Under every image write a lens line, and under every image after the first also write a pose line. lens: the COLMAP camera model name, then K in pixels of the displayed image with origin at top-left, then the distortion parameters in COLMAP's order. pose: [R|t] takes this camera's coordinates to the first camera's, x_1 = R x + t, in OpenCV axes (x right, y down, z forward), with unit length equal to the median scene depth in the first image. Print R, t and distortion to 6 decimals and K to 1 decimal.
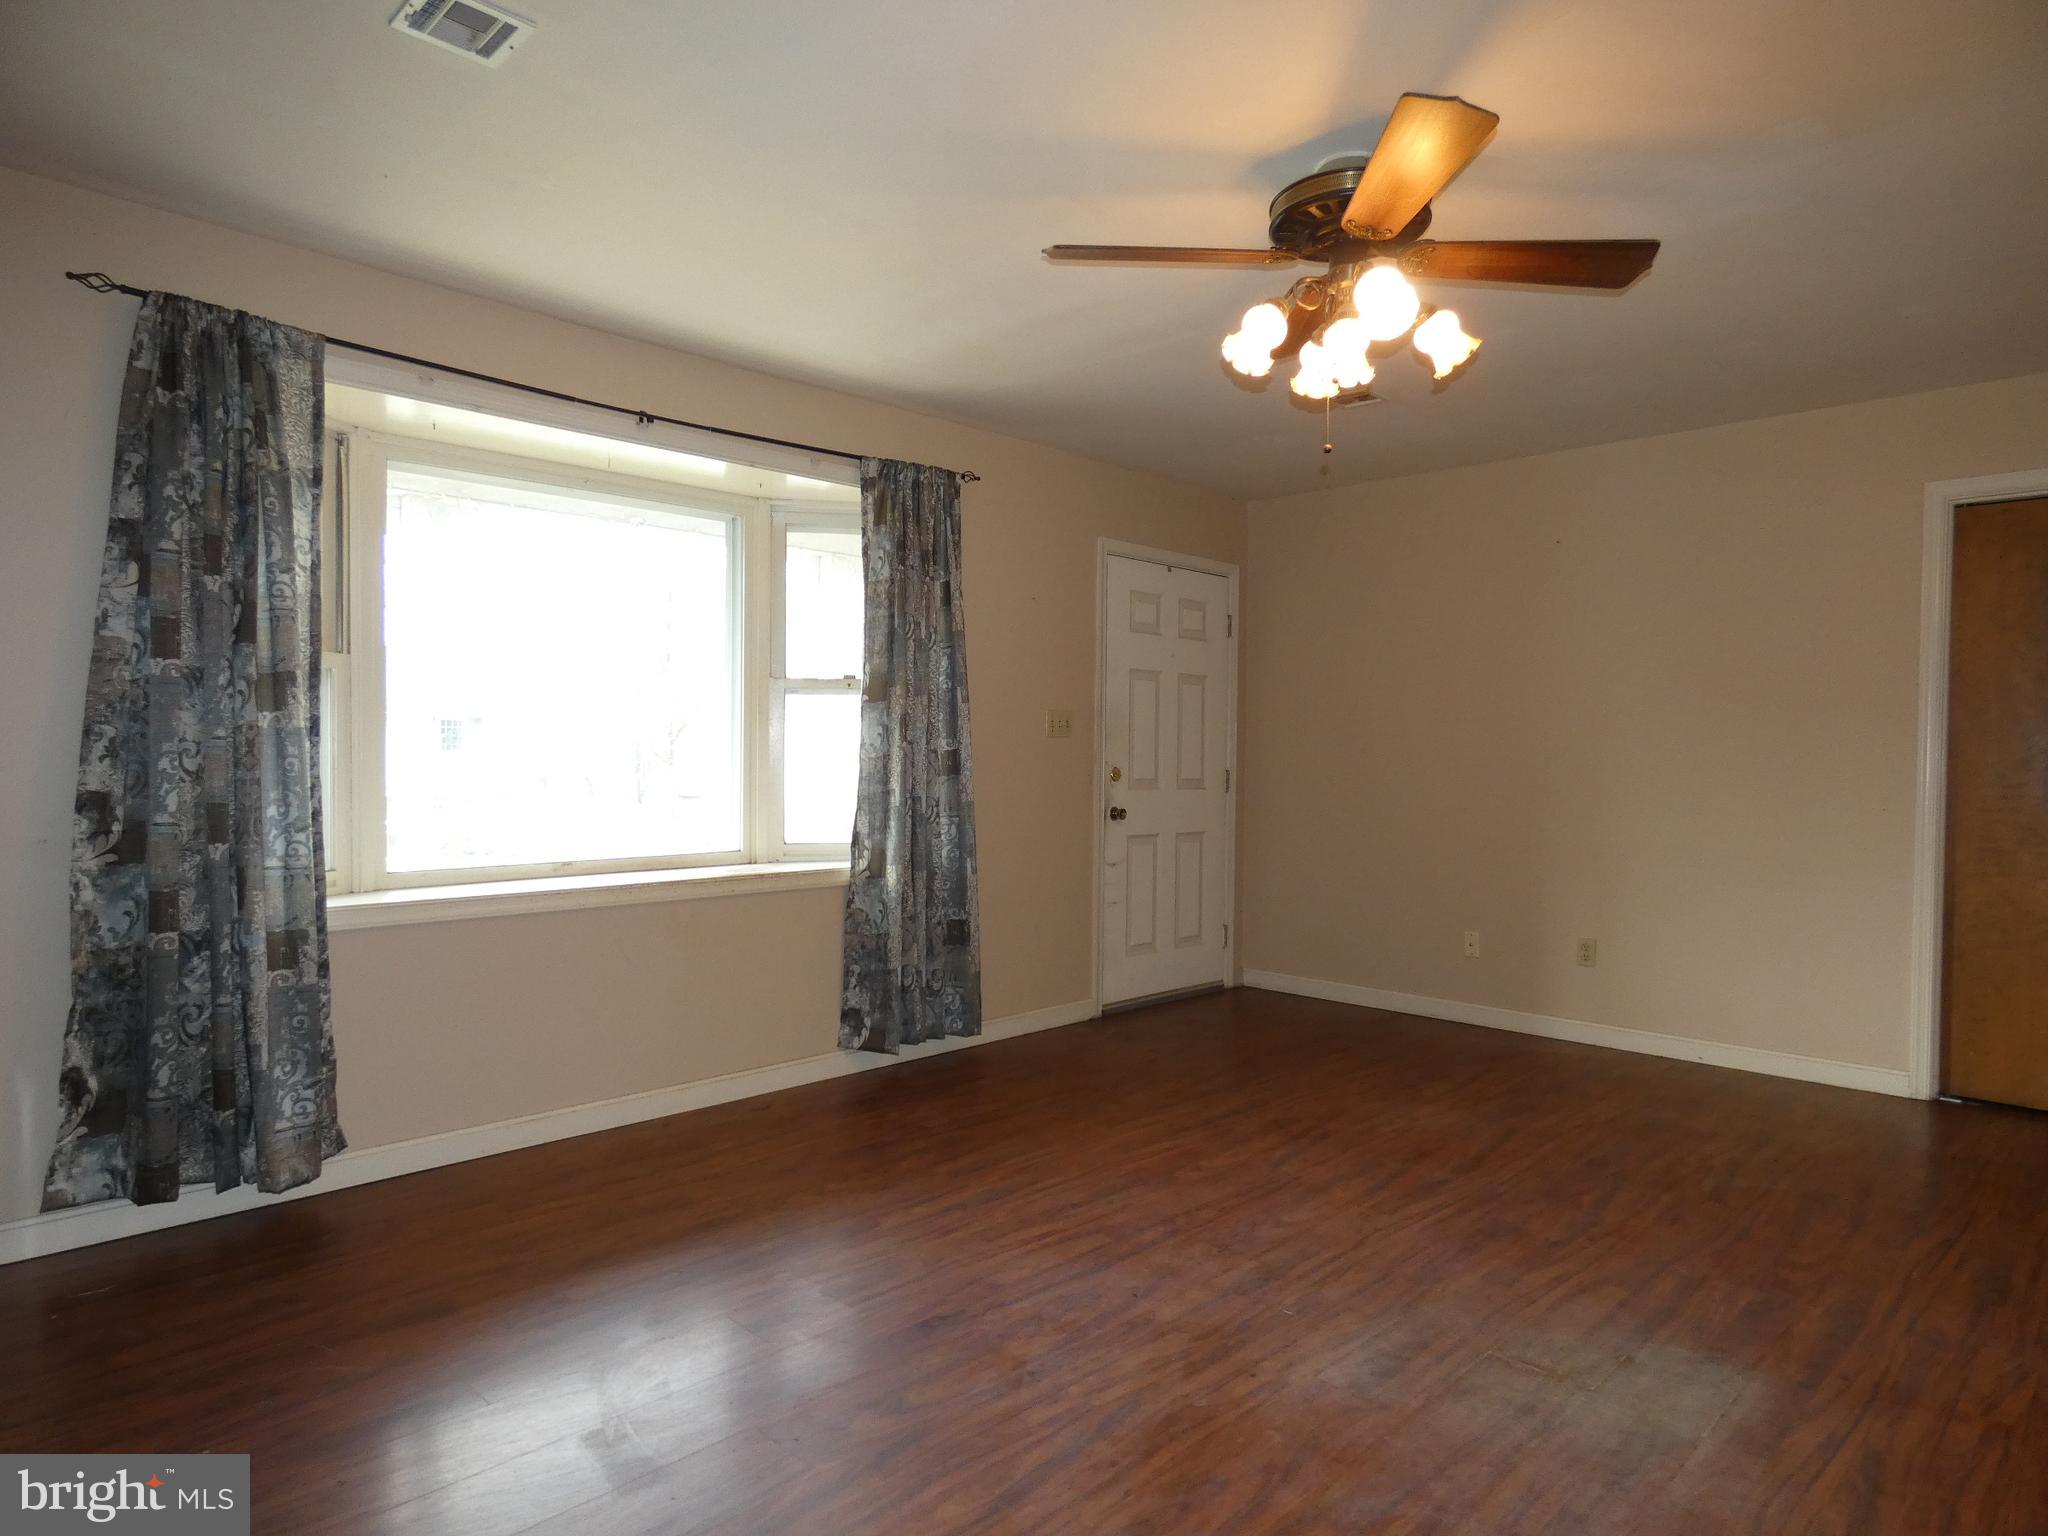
lens RADIAL K [[1233.7, 0, 1025.7], [0, 1233.7, 768.7], [0, 0, 1]] dist [0.001991, -0.001919]
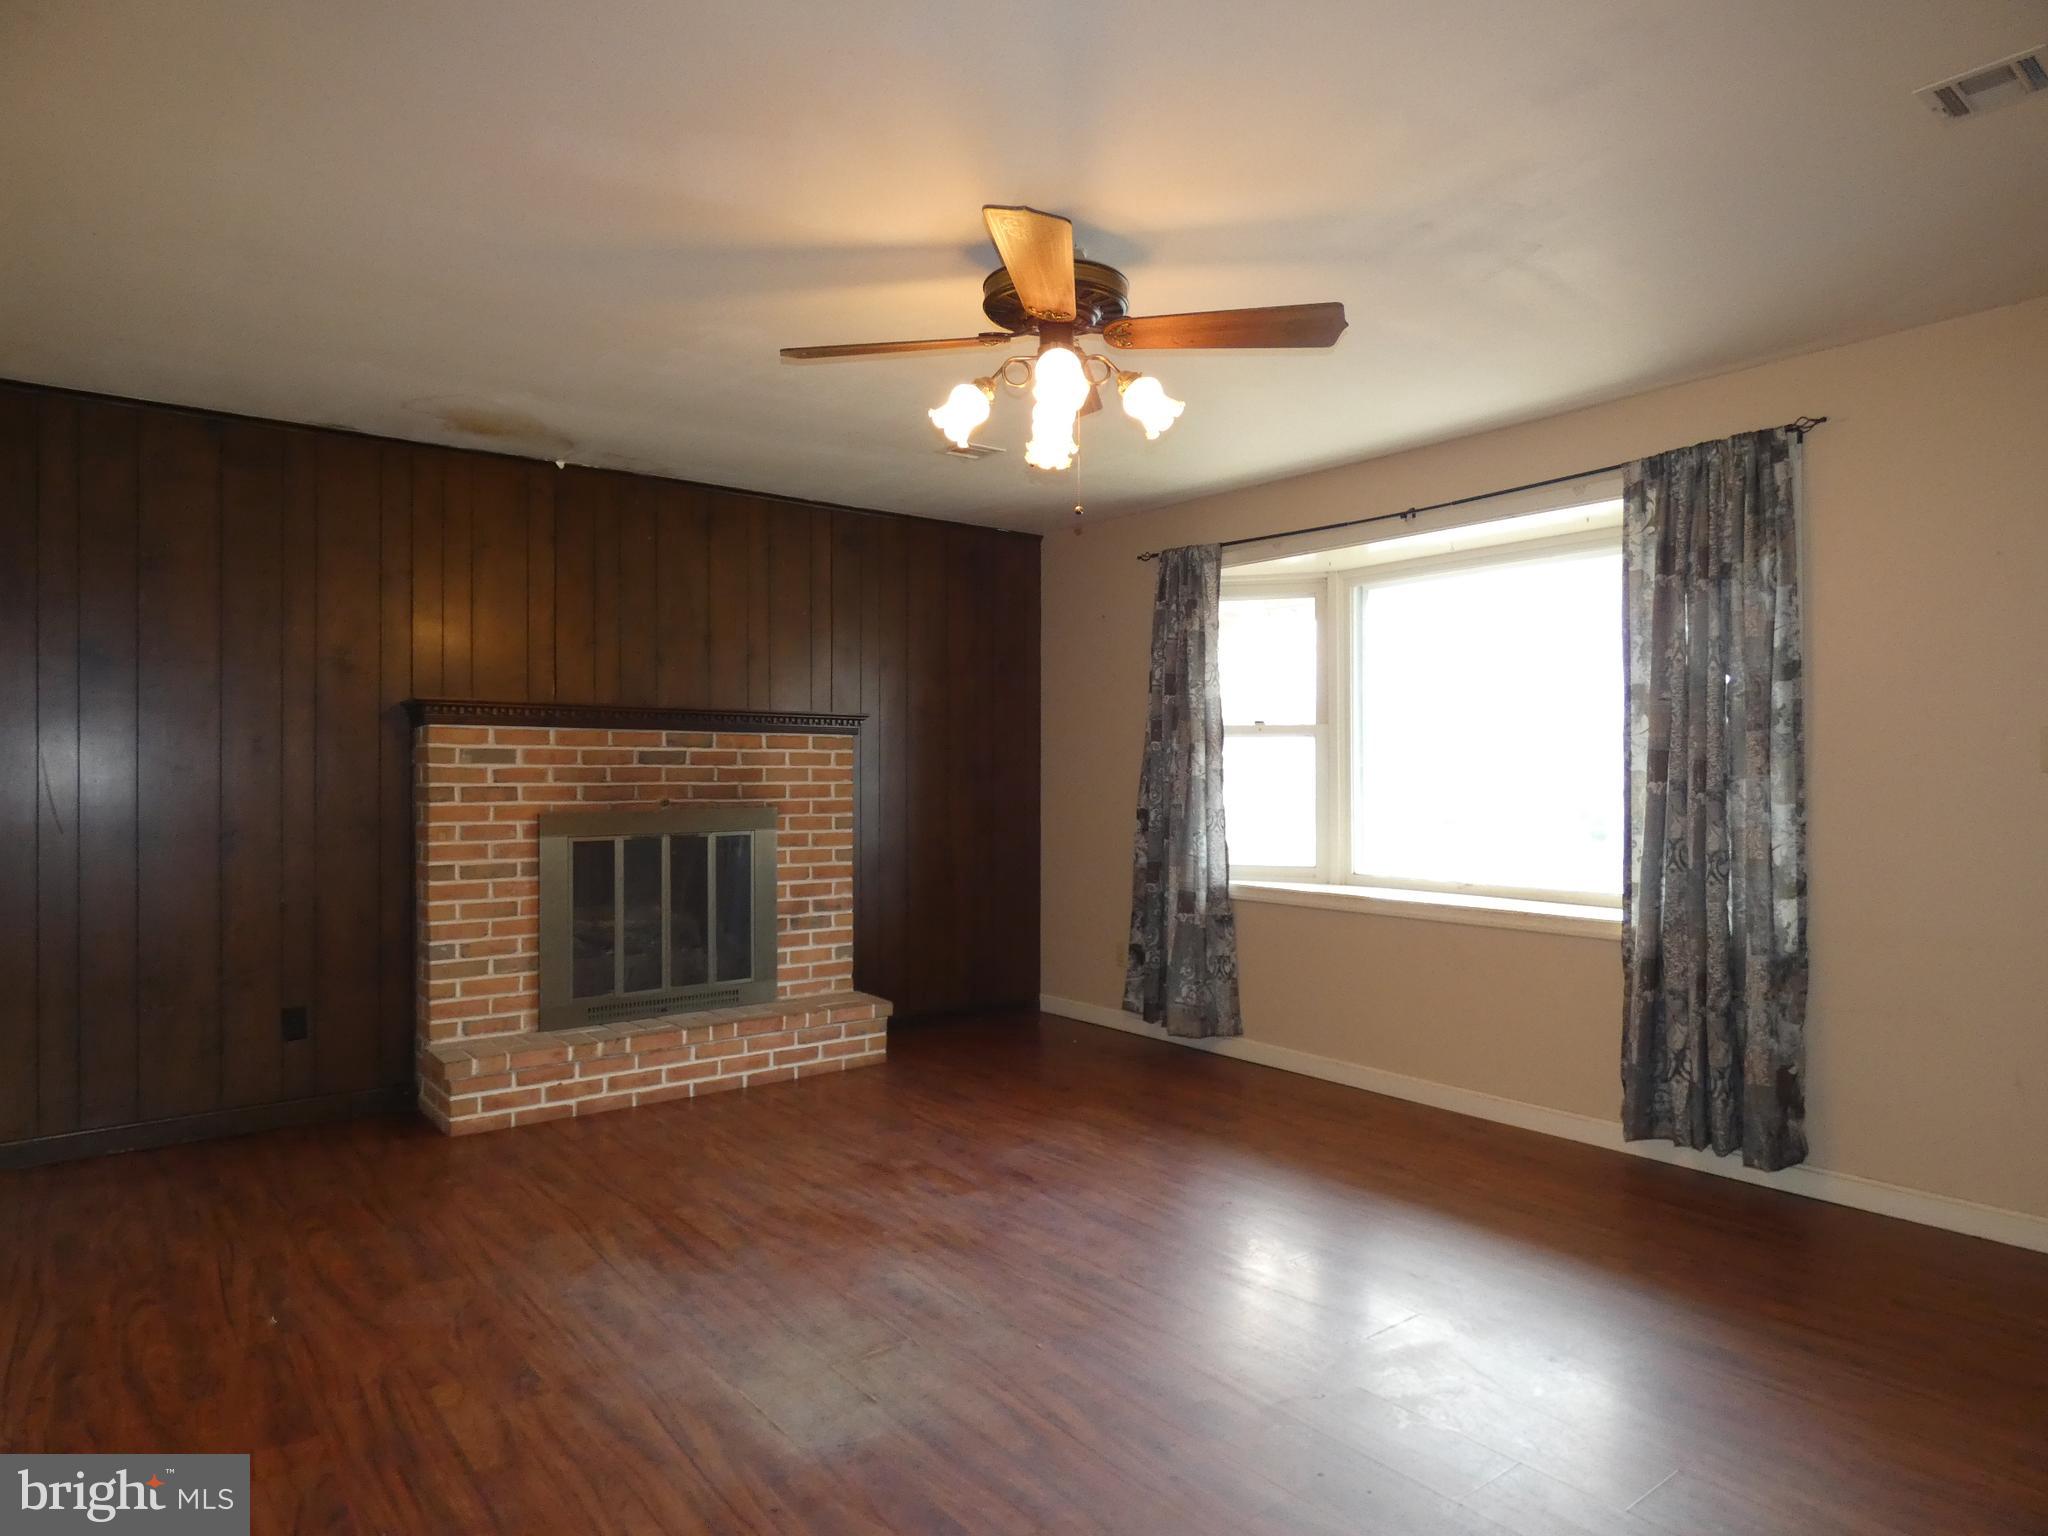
lens RADIAL K [[1233.4, 0, 1021.8], [0, 1233.4, 765.5], [0, 0, 1]] dist [0.005468, -0.003205]
pose [[-0.131493, -0.013240, -0.991229, 1.264050], [-0.012150, 0.999857, -0.011744, -0.026831], [0.991243, 0.010500, -0.131636, 1.065825]]
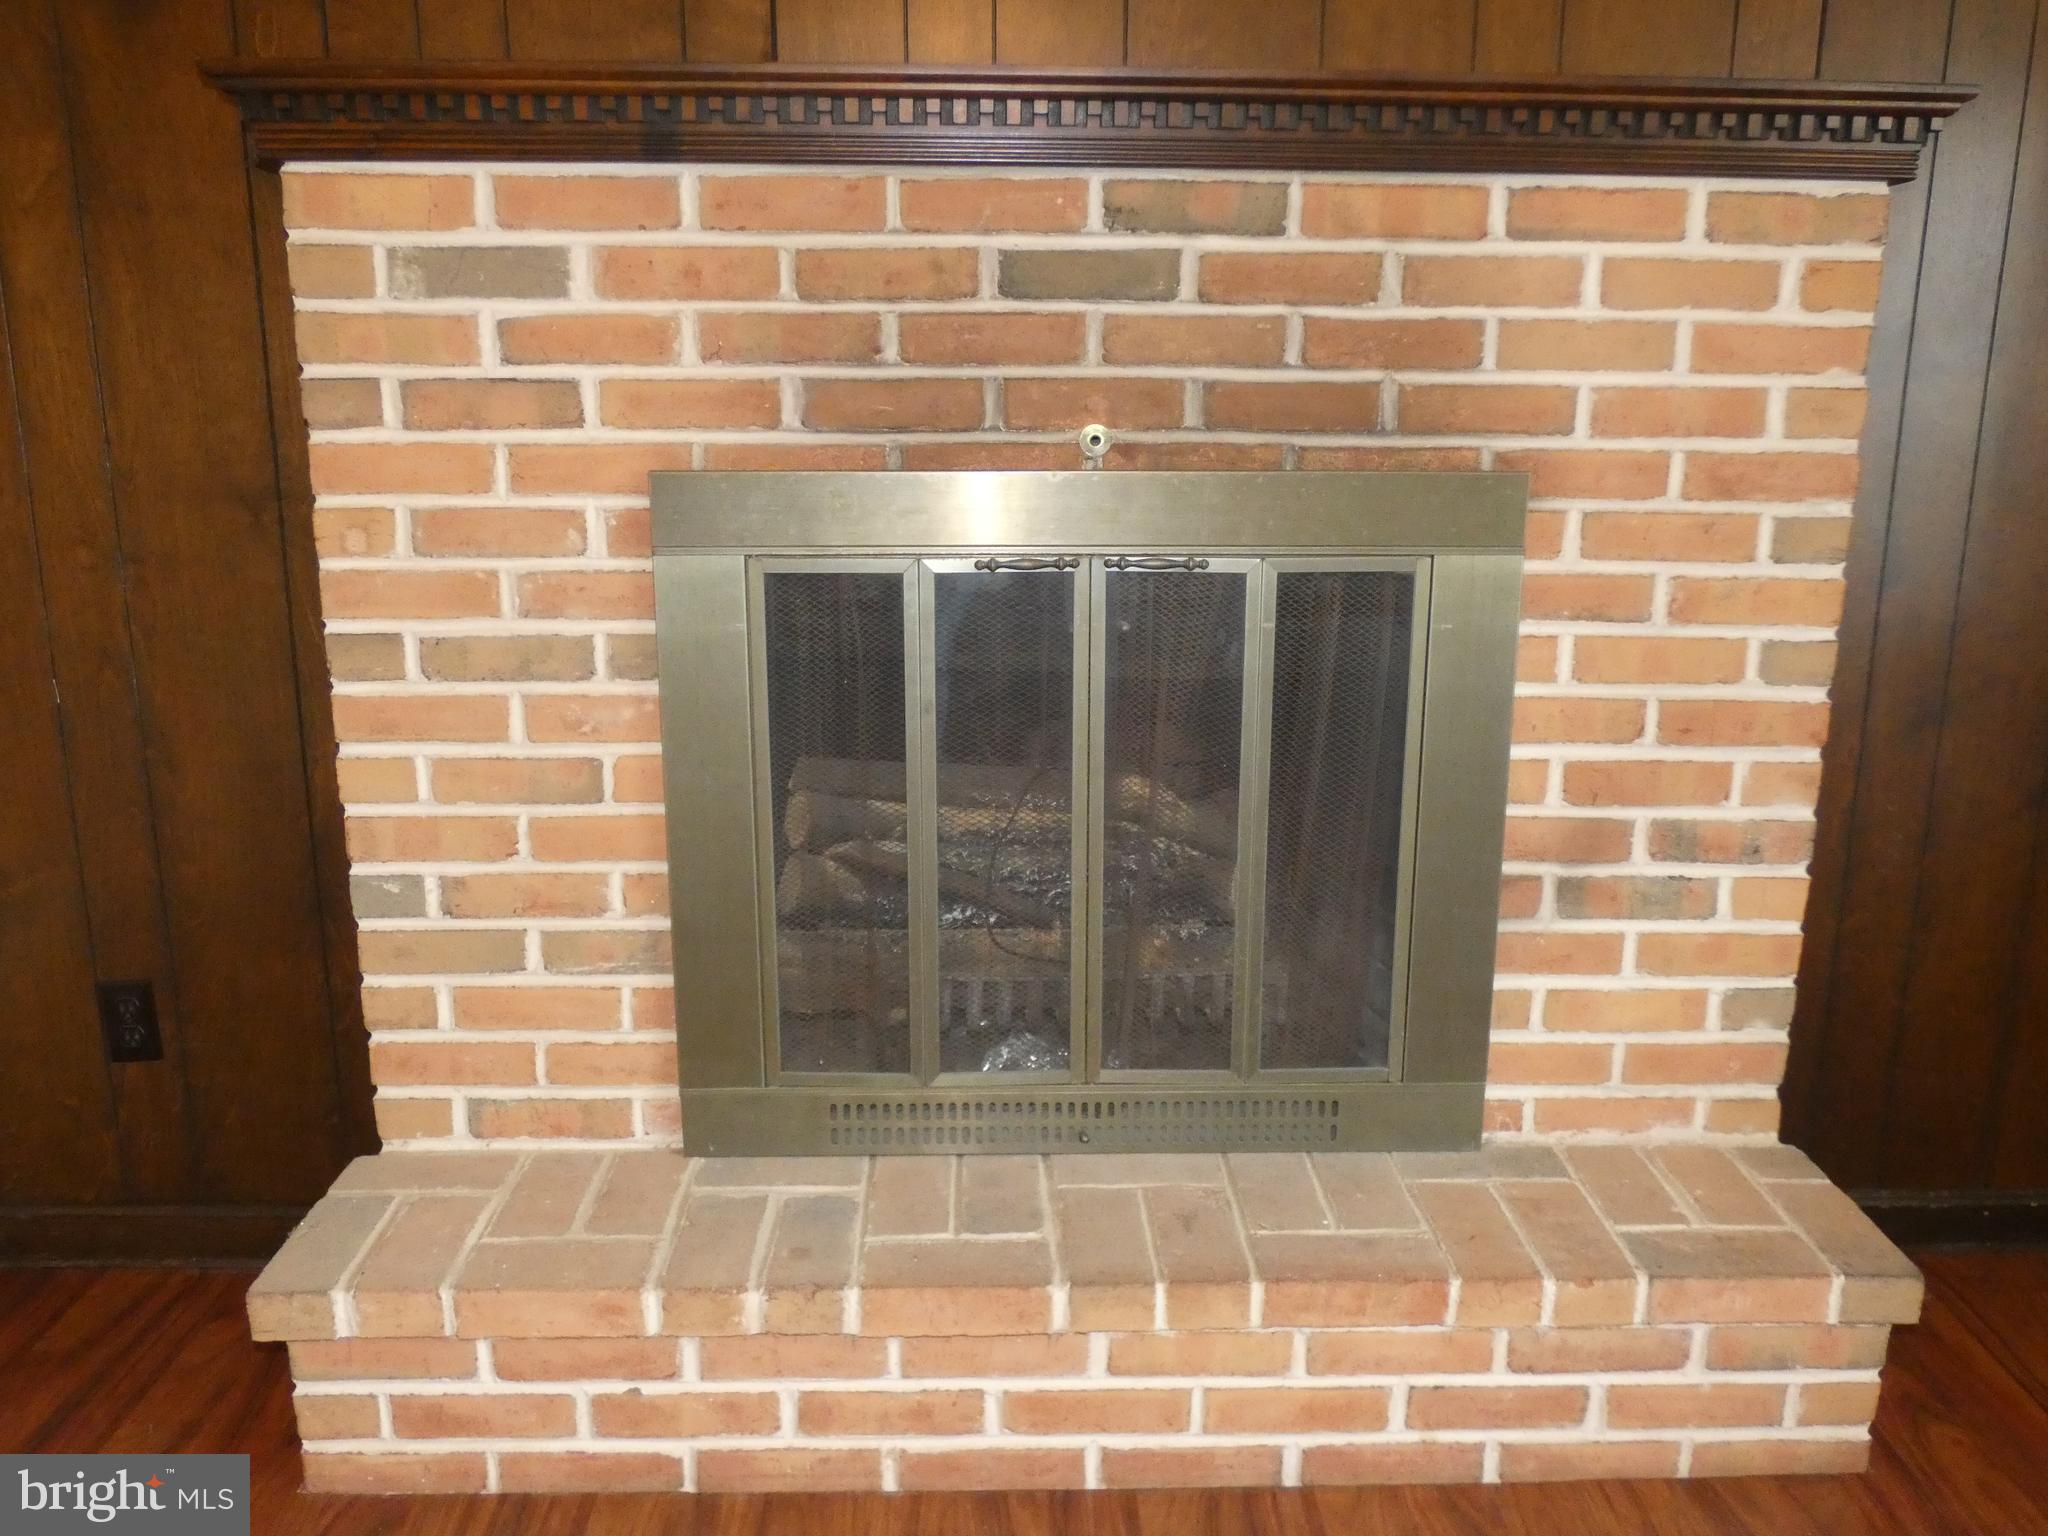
lens RADIAL K [[1613.2, 0, 1024.0], [0, 1613.2, 768.0], [0, 0, 1]] dist [-0.027858, 0.006211]
pose [[-0.698090, 0.151502, -0.699799, 0.077229], [-0.018655, 0.973178, 0.229297, -0.009397], [0.715767, 0.173125, -0.676539, 0.764426]]
